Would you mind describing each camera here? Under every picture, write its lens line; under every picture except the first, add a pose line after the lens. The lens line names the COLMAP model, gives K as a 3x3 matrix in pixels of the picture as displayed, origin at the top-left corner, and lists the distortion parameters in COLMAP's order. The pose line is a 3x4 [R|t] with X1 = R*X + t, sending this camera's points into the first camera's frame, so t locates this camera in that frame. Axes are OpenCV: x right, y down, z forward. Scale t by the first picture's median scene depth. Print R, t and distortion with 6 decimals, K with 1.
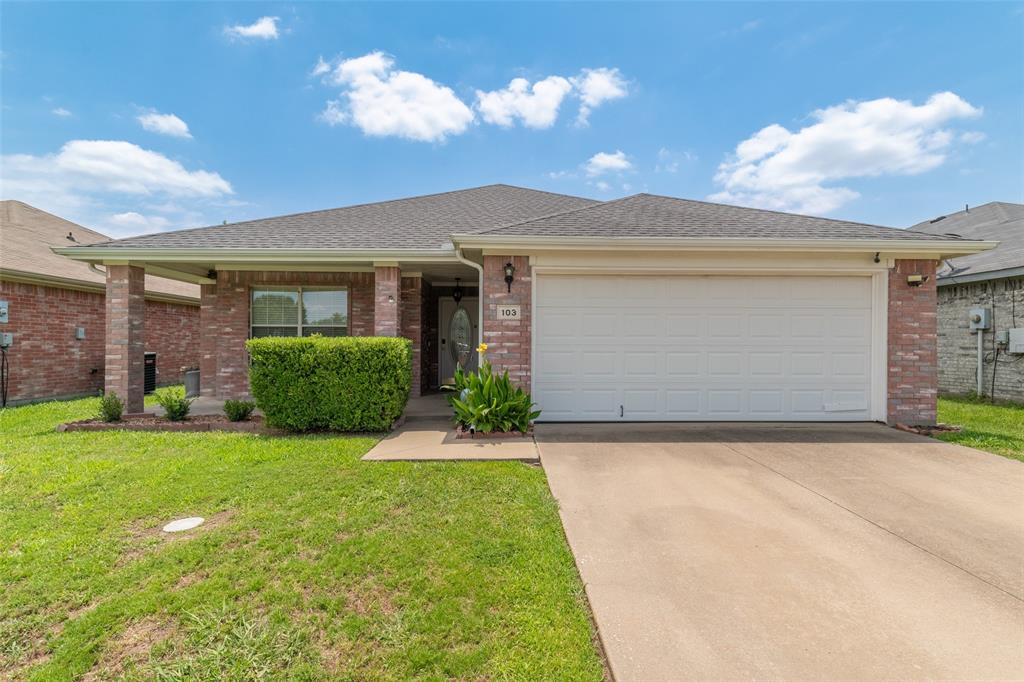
lens RADIAL K [[471.4, 0, 516.7], [0, 471.4, 338.8], [0, 0, 1]] dist [0.015001, -0.005121]
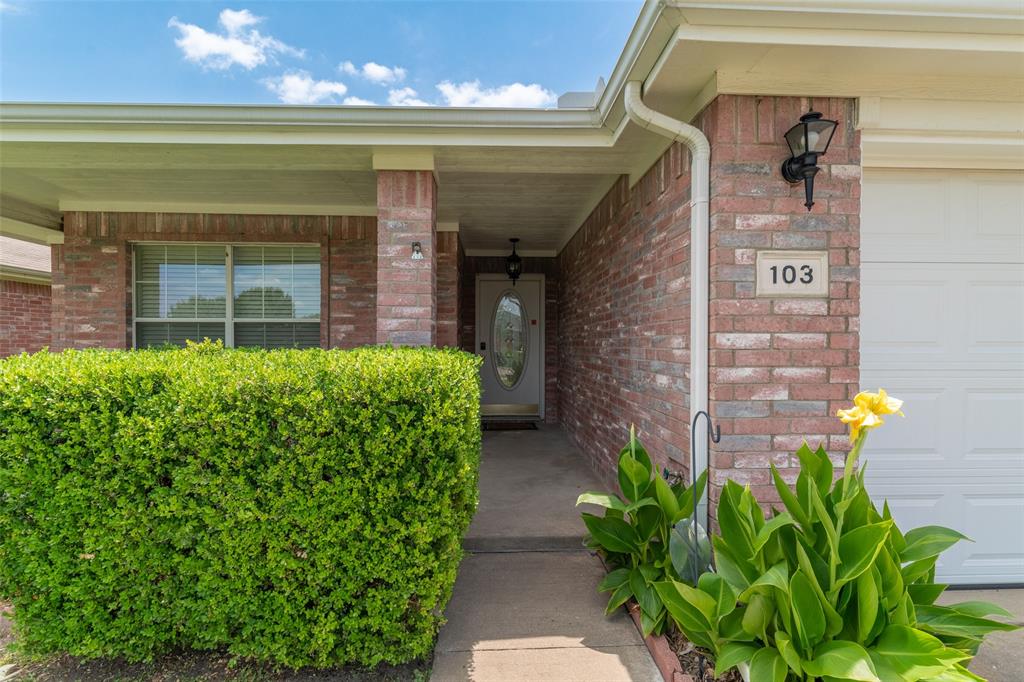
lens RADIAL K [[471.4, 0, 508.2], [0, 471.4, 342.7], [0, 0, 1]] dist [0.015001, -0.005121]
pose [[0.999980, -0.002227, -0.005977, -0.198488], [0.002307, 0.999907, 0.013410, -0.012763], [0.005946, -0.013423, 0.999892, 0.635430]]
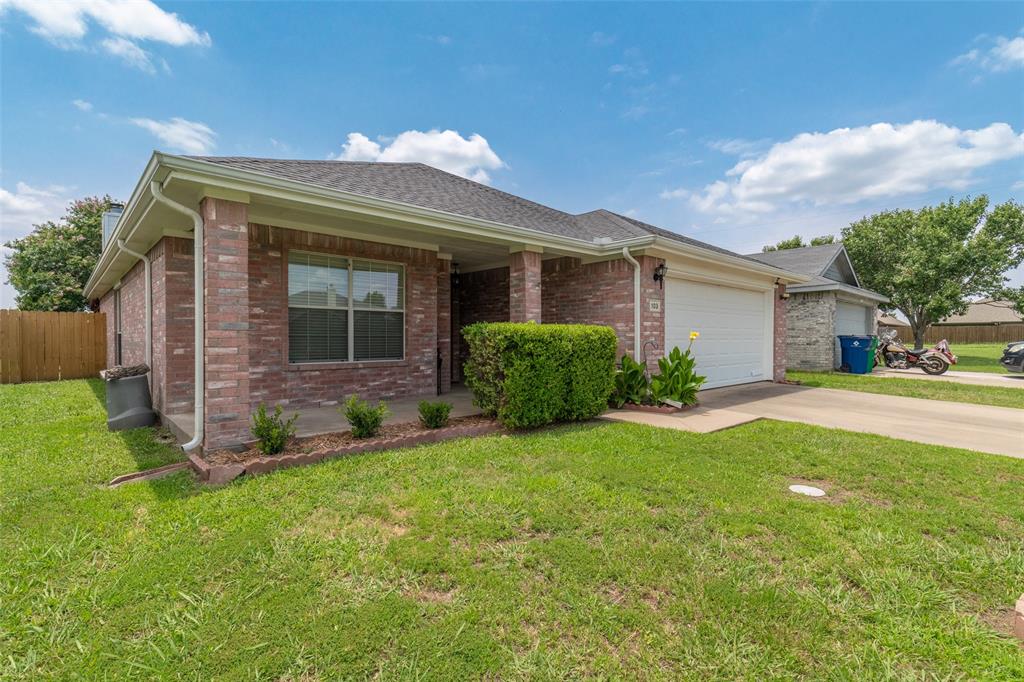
lens RADIAL K [[471.4, 0, 513.4], [0, 471.4, 340.1], [0, 0, 1]] dist [0.015001, -0.005121]
pose [[0.763903, -0.005215, 0.645311, -0.991682], [-0.006517, 0.999854, 0.015795, 0.012840], [-0.645299, -0.016272, 0.763757, 0.307489]]
